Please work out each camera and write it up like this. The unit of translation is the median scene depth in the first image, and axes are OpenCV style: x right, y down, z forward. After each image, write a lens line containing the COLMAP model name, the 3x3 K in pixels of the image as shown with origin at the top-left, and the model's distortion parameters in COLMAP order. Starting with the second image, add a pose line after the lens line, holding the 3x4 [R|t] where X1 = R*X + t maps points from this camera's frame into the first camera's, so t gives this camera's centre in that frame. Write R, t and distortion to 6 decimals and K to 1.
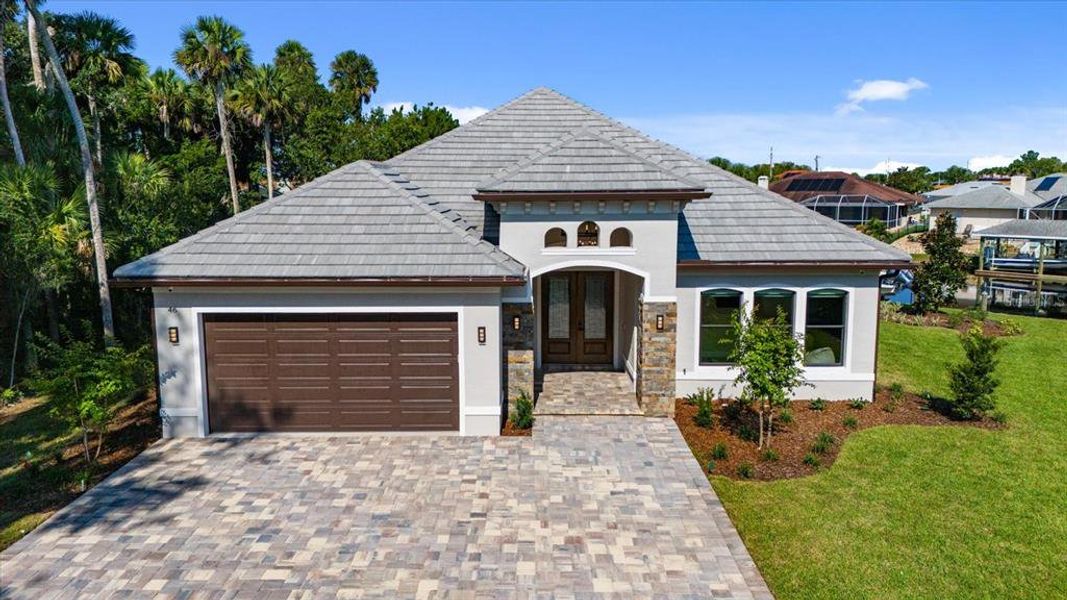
lens RADIAL K [[782.1, 0, 539.0], [0, 782.1, 297.0], [0, 0, 1]] dist [0.068312, -0.064433]
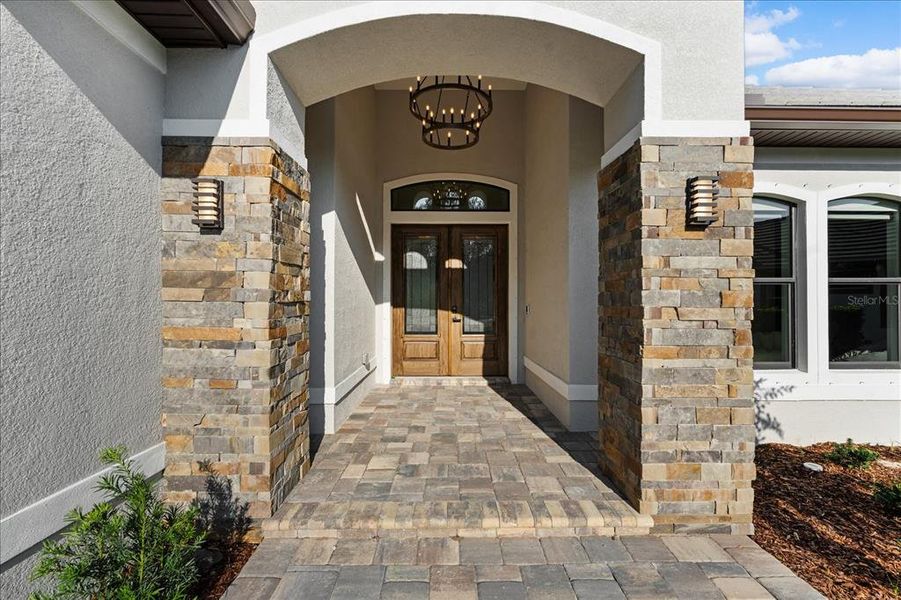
lens RADIAL K [[394.4, 0, 455.9], [0, 394.4, 302.3], [0, 0, 1]] dist [-0.003893, 0.000737]
pose [[0.999779, 0.000779, 0.020999, 0.061449], [0.002249, 0.989602, -0.143815, 0.093844], [-0.020893, 0.143831, 0.989382, 0.891037]]
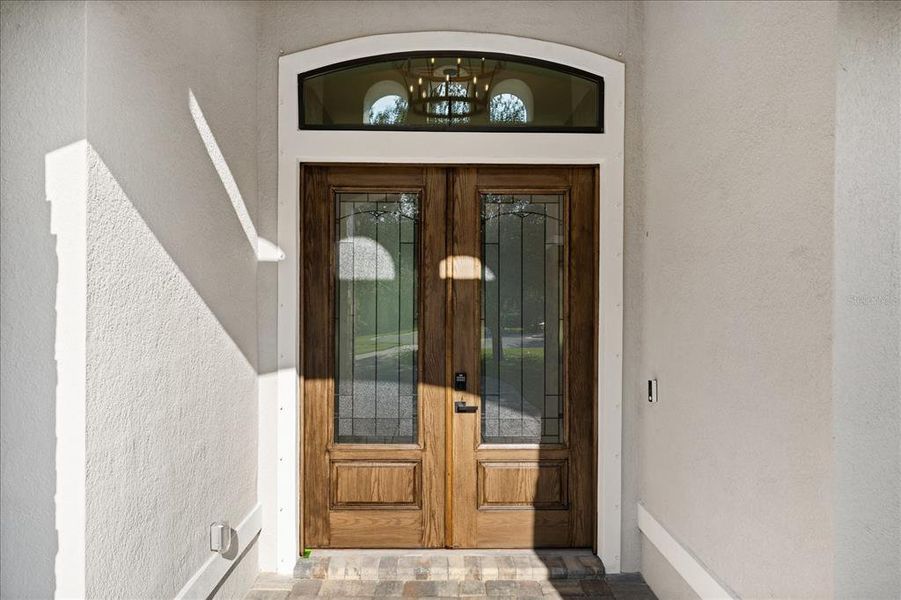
lens RADIAL K [[640.7, 0, 444.1], [0, 640.7, 278.5], [0, 0, 1]] dist [0.029526, 0.001135]
pose [[0.999879, 0.005170, 0.014649, 0.057538], [-0.003338, 0.992472, -0.122429, 0.031701], [-0.015172, 0.122366, 0.992369, 1.032792]]
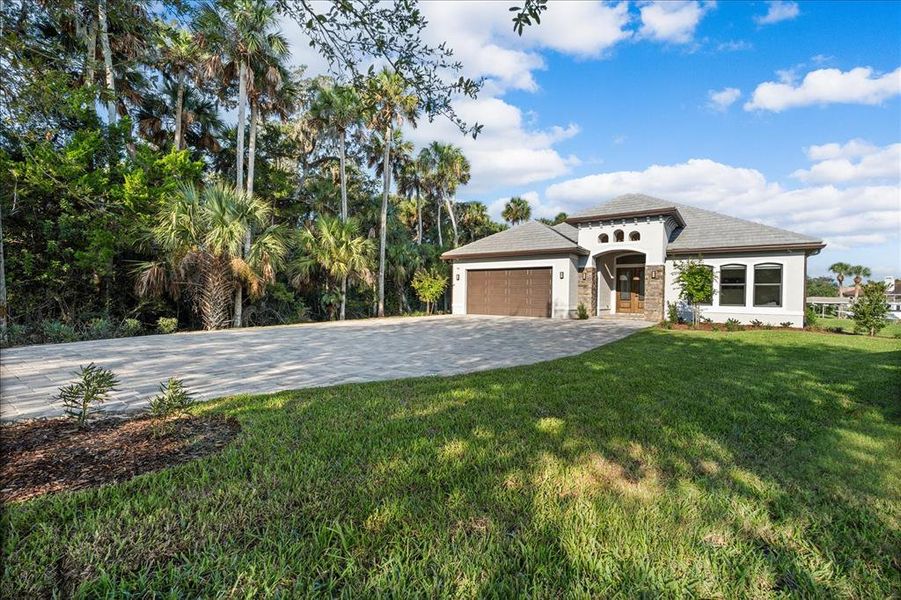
lens RADIAL K [[393.3, 0, 451.1], [0, 393.3, 300.0], [0, 0, 1]] dist [-0.004223, -0.001790]
pose [[0.812651, 0.019242, -0.582432, 0.338094], [-0.099145, 0.989449, -0.105646, 0.272344], [0.574254, 0.143599, 0.805985, -0.148620]]
